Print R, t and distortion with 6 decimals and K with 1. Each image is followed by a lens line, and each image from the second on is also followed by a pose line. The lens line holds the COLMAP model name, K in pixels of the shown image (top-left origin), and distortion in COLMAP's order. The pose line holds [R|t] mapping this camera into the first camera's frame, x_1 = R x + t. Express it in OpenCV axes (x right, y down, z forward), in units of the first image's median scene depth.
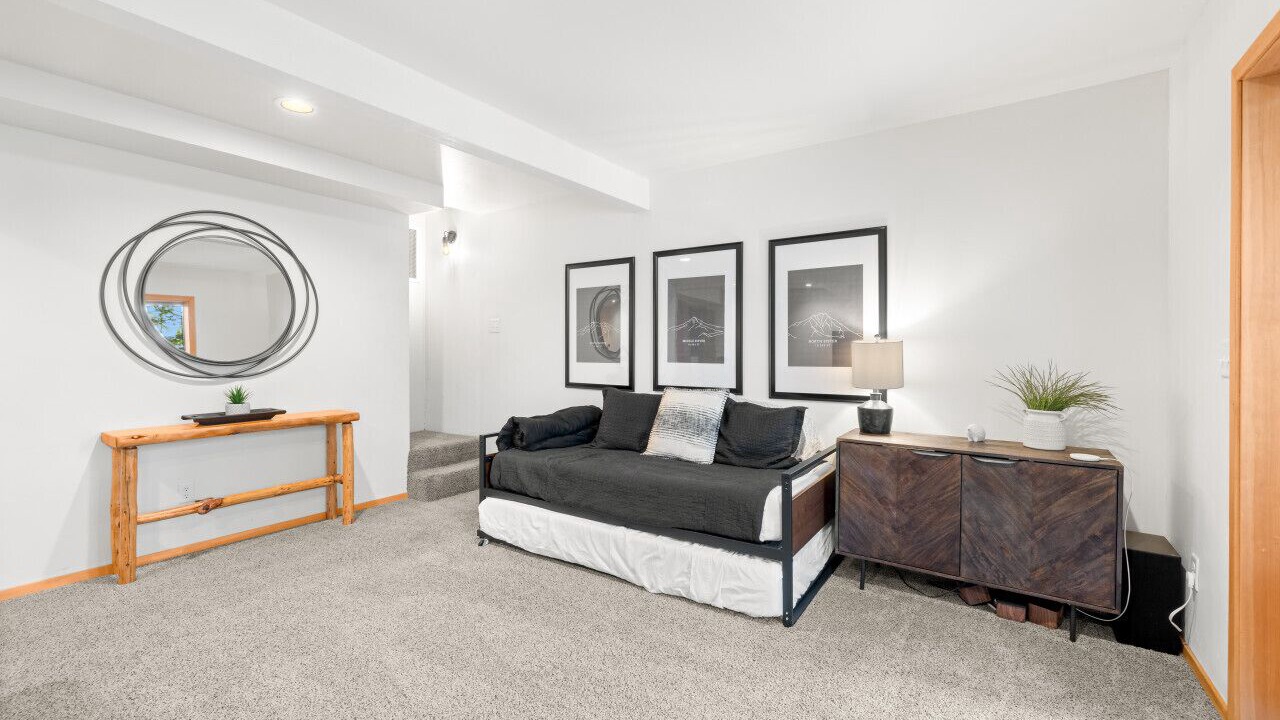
lens RADIAL K [[548.8, 0, 639.3], [0, 548.8, 357.3], [0, 0, 1]] dist [-0.002225, -0.000149]
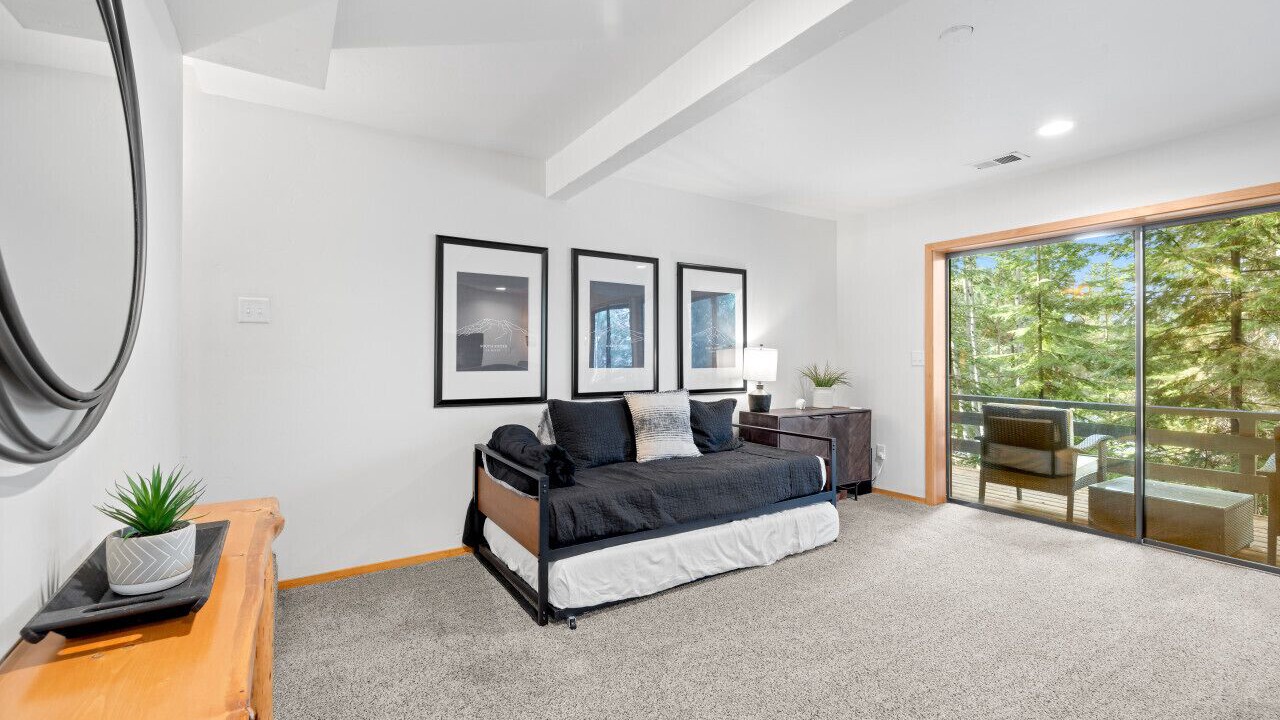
lens RADIAL K [[548.8, 0, 643.5], [0, 548.8, 358.5], [0, 0, 1]] dist [-0.002225, -0.000149]
pose [[0.385268, -0.005365, 0.922789, -0.943411], [0.011995, 0.999928, 0.000805, -0.007839], [-0.922727, 0.010759, 0.385304, 0.657569]]
